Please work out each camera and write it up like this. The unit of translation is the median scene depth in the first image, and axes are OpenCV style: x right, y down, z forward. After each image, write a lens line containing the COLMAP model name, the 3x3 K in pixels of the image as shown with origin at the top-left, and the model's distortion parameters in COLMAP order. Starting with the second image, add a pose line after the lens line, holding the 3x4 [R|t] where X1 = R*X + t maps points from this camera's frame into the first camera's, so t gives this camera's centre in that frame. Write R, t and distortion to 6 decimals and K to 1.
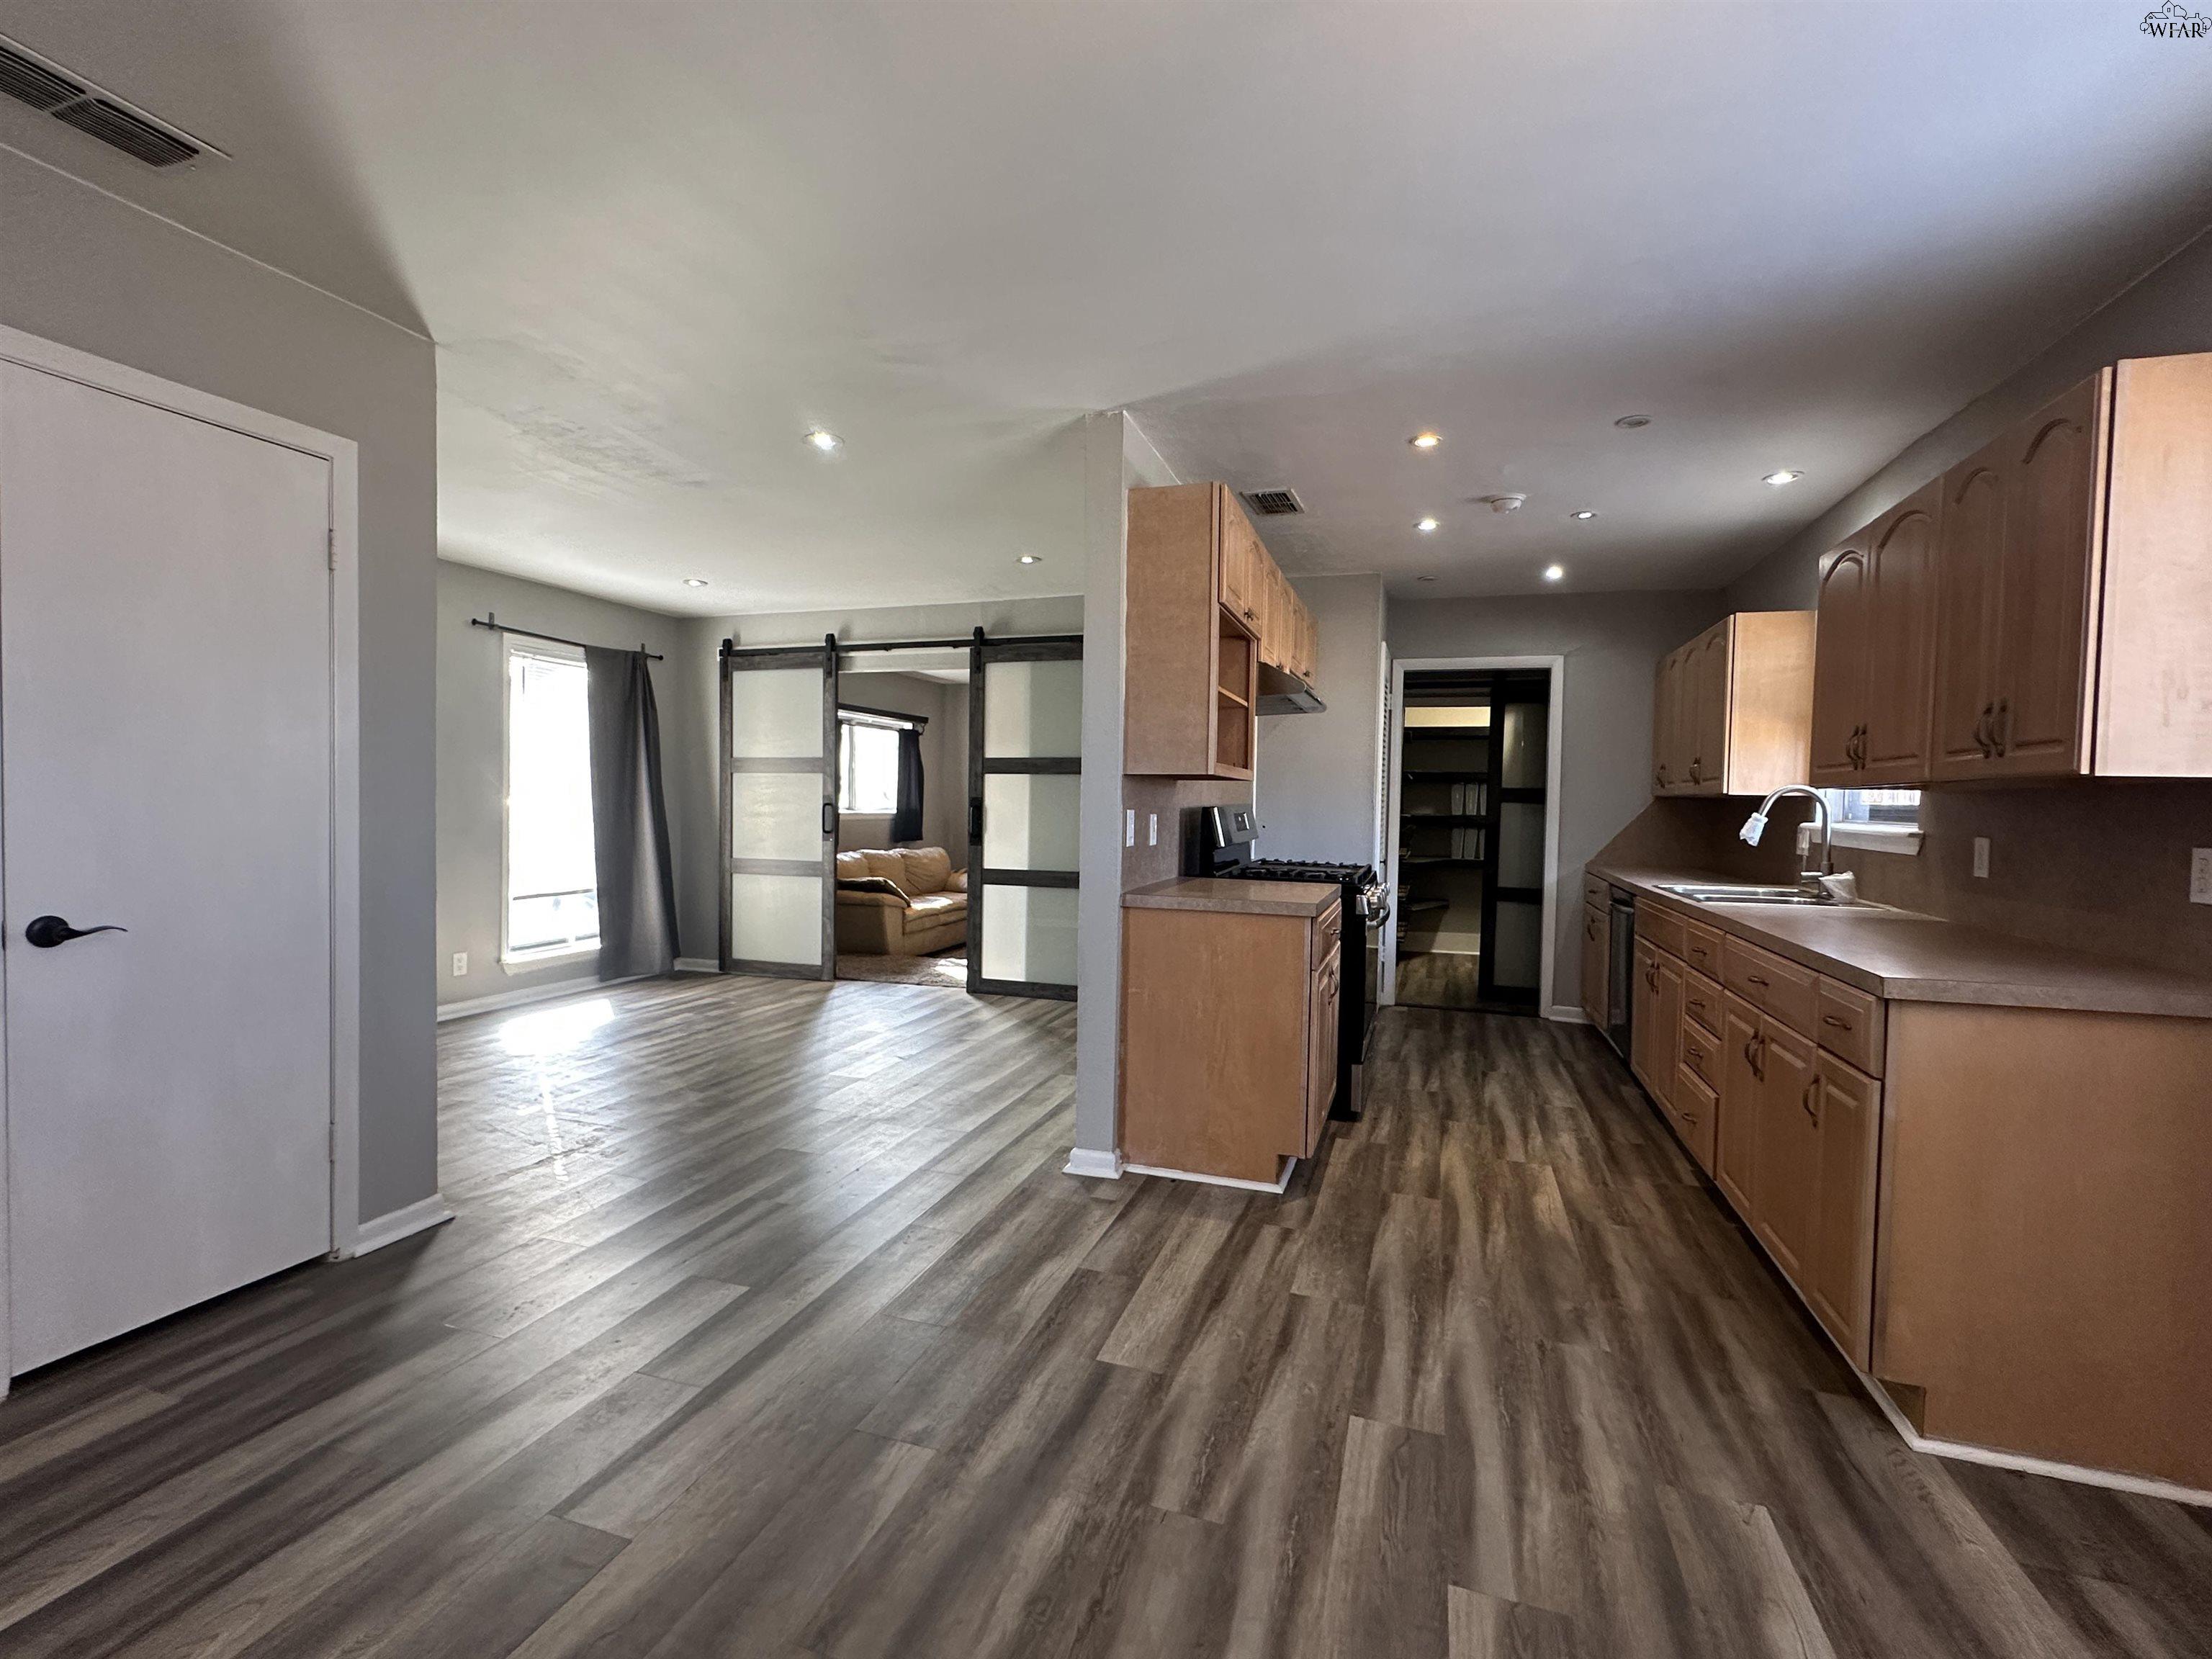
lens RADIAL K [[995.8, 0, 1102.7], [0, 995.8, 830.3], [0, 0, 1]] dist [-0.005297, 0.001652]
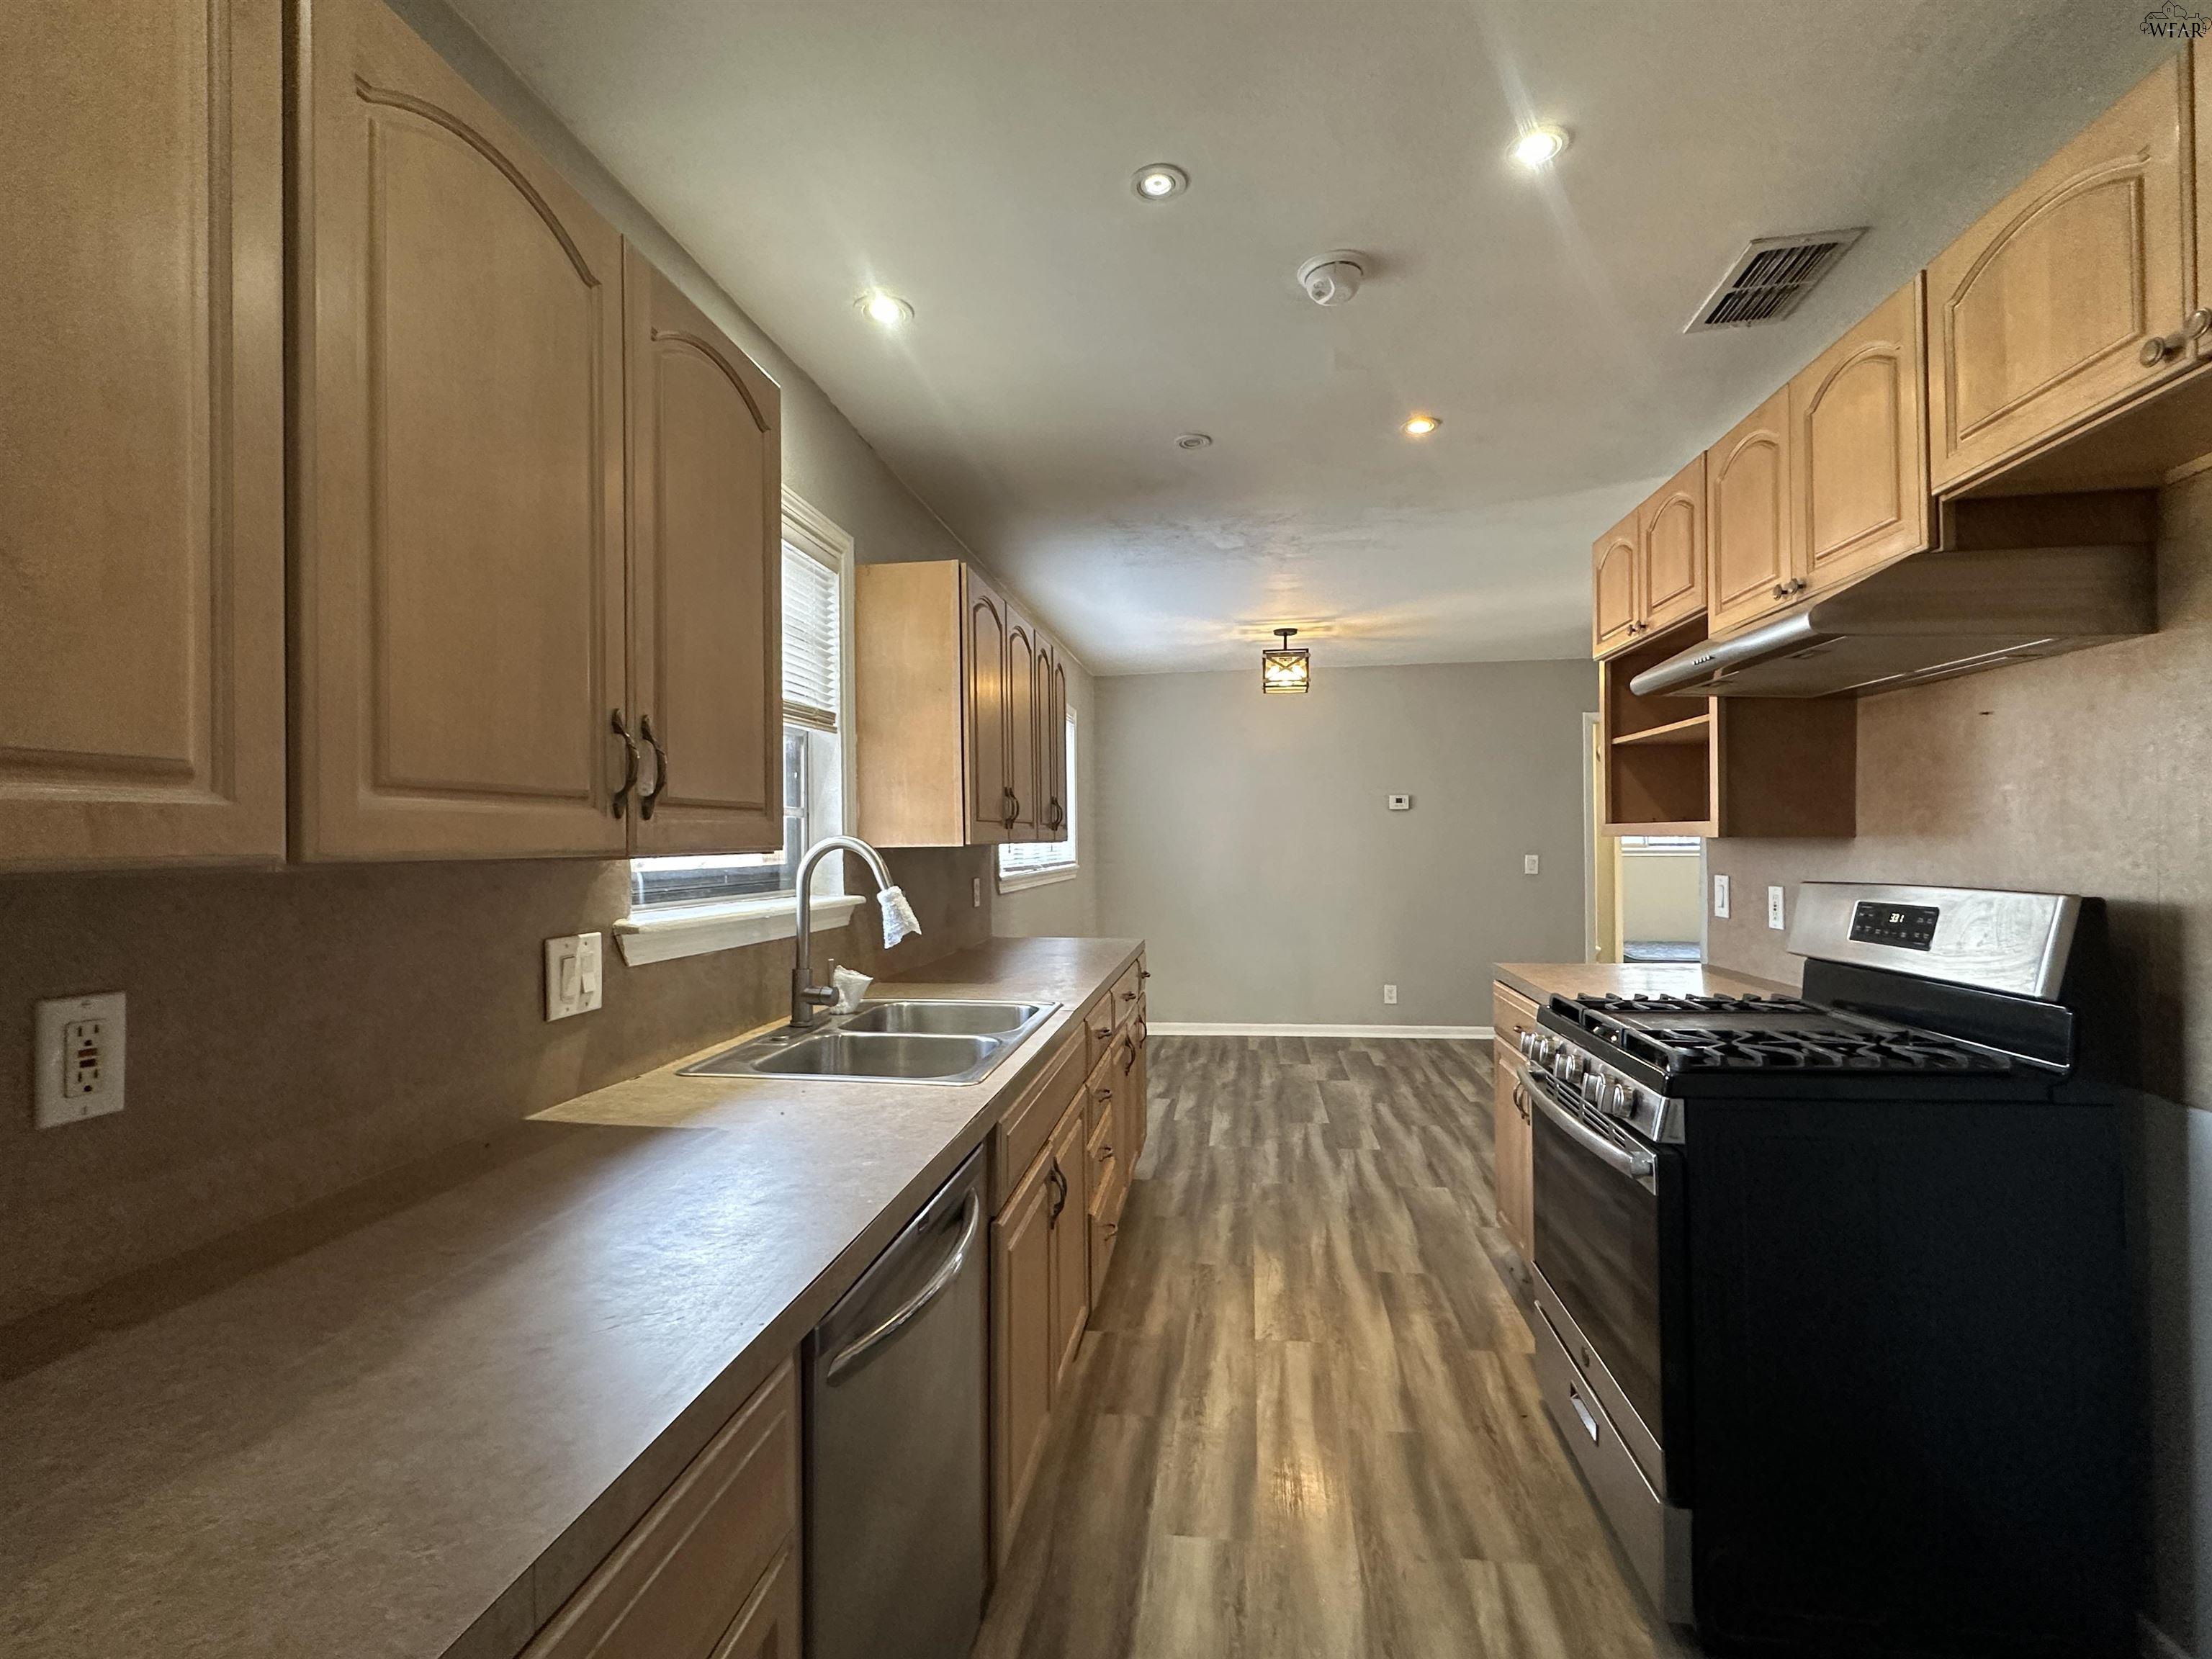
lens RADIAL K [[995.8, 0, 1106.1], [0, 995.8, 828.2], [0, 0, 1]] dist [-0.005297, 0.001652]
pose [[-0.983380, -0.012460, -0.181132, 0.713399], [-0.015471, 0.999764, 0.015219, -0.066767], [0.180900, 0.017769, -0.983341, 1.740059]]
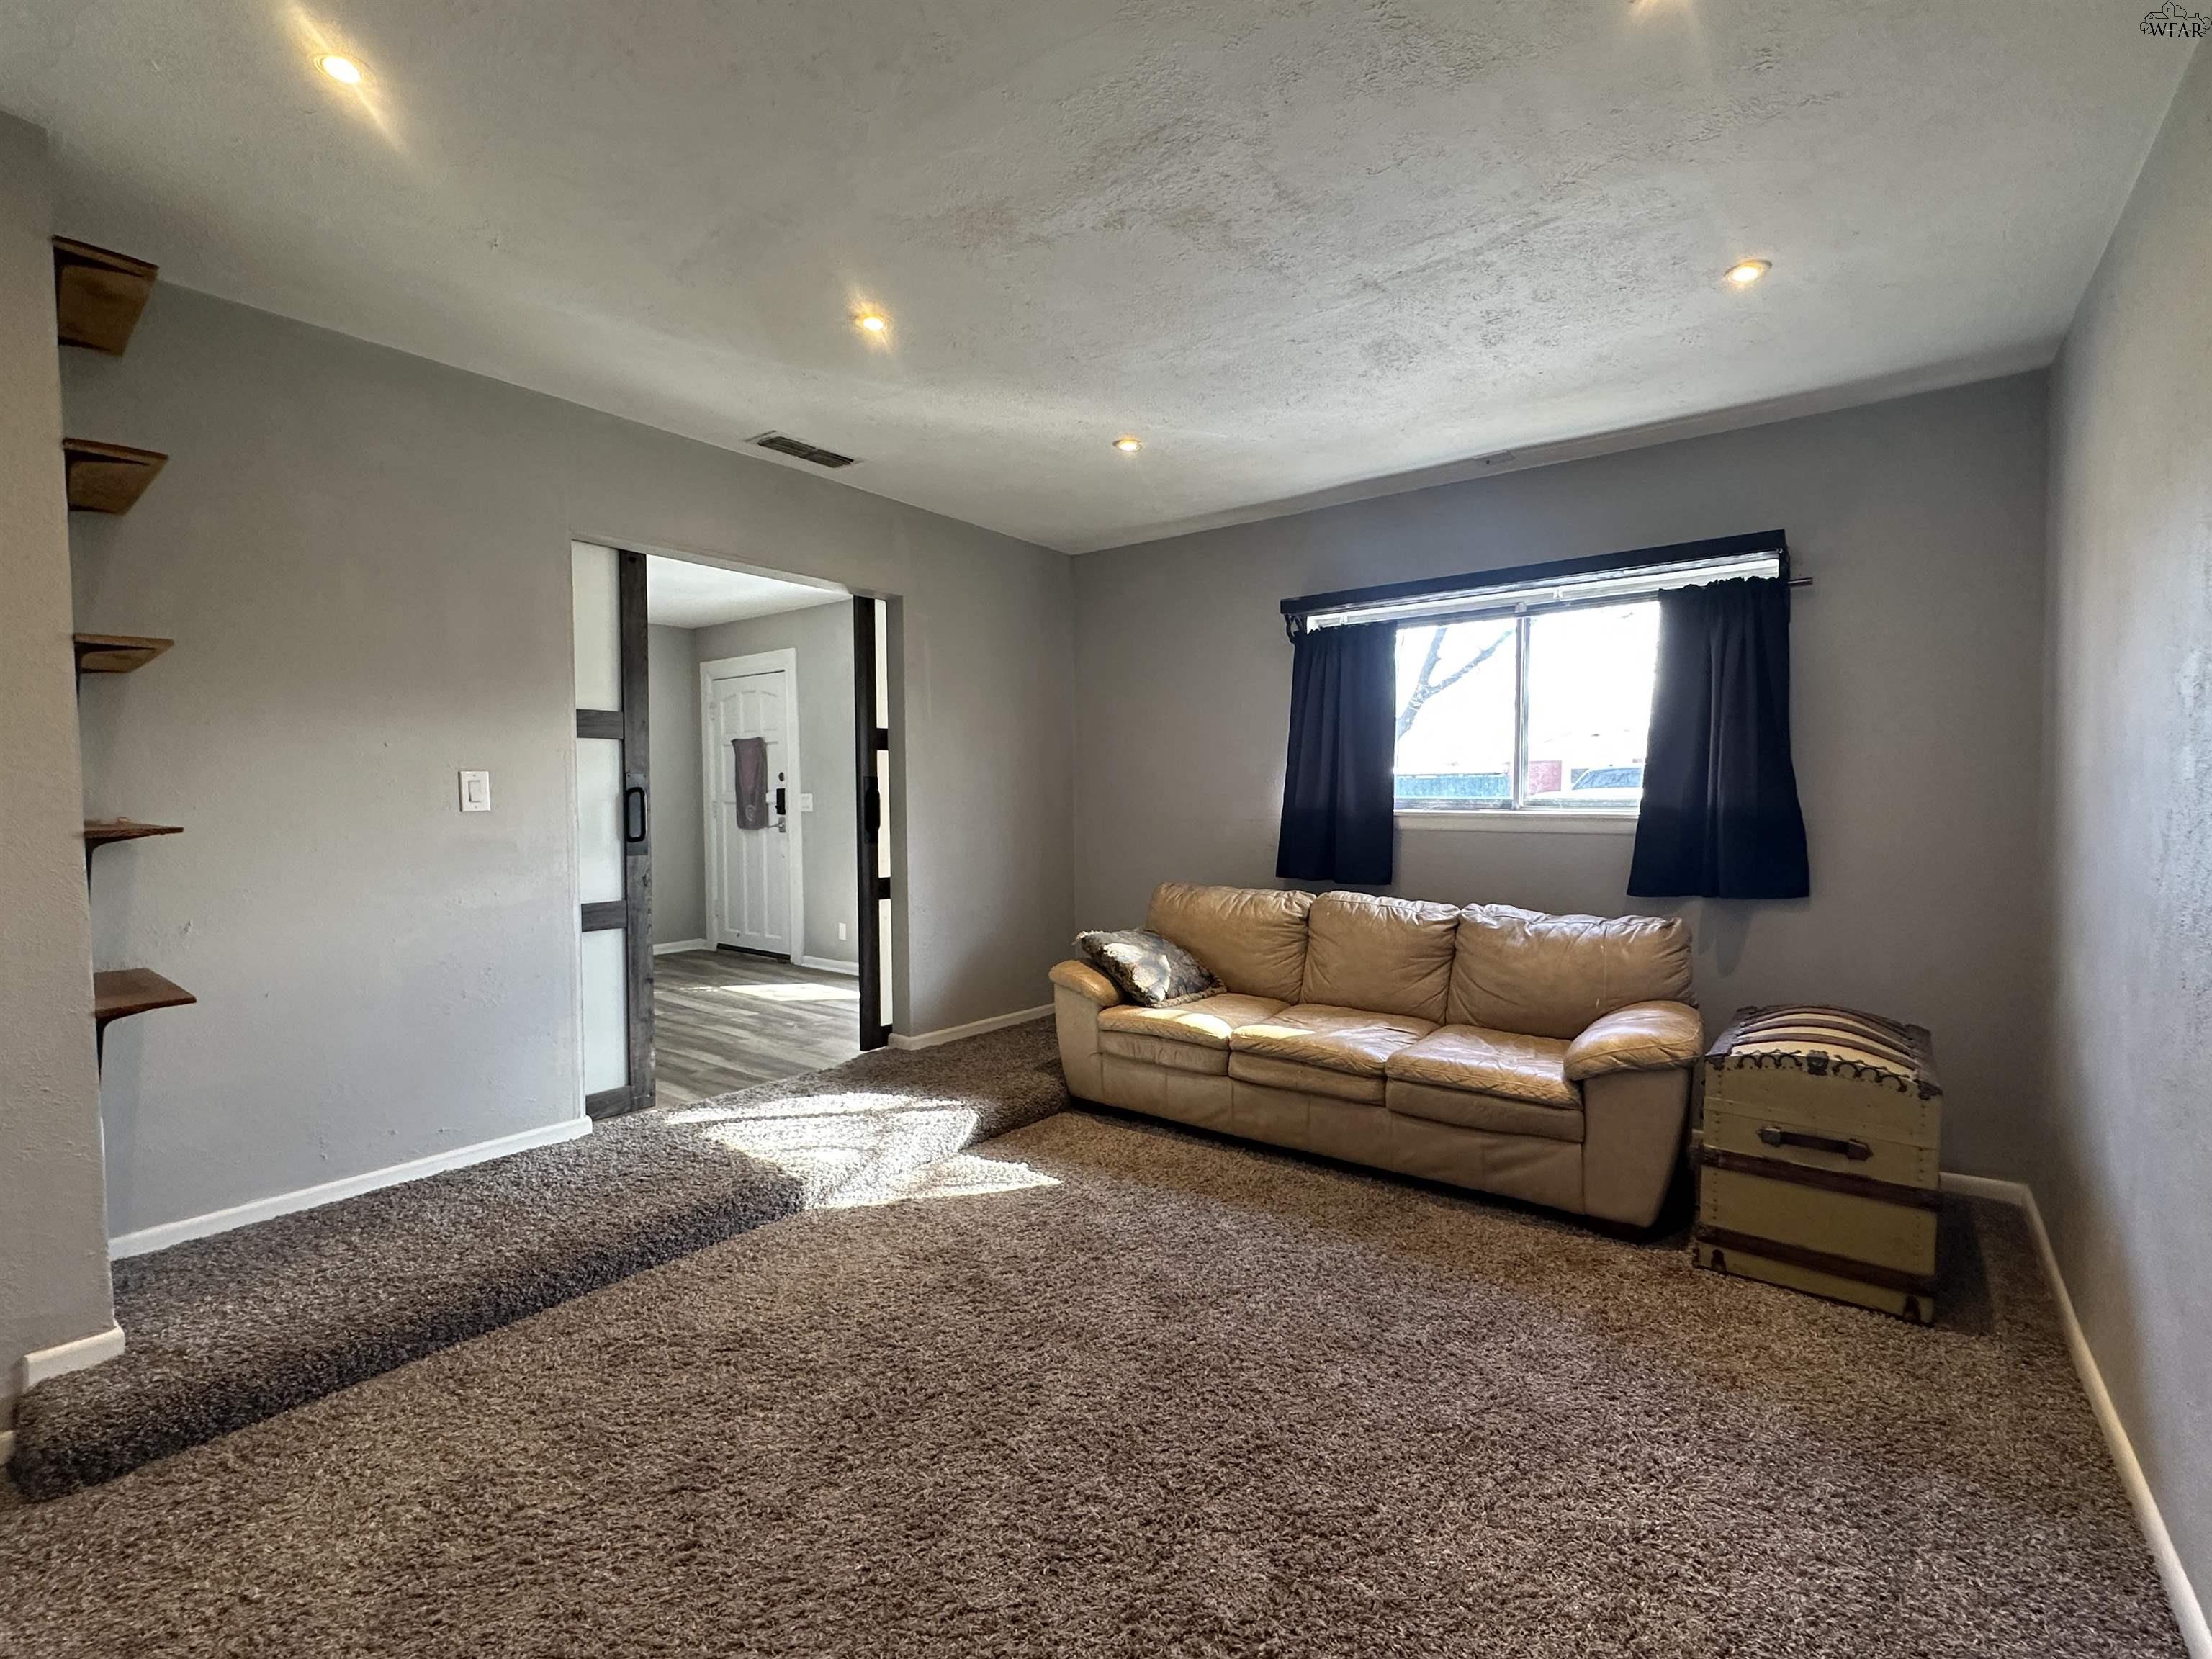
lens RADIAL K [[995.8, 0, 1100.6], [0, 995.8, 827.0], [0, 0, 1]] dist [-0.005297, 0.001652]
pose [[-0.317670, 0.017591, -0.948038, 0.642360], [-0.027174, 0.999248, 0.027647, -0.053036], [0.947812, 0.034544, -0.316954, 2.634822]]
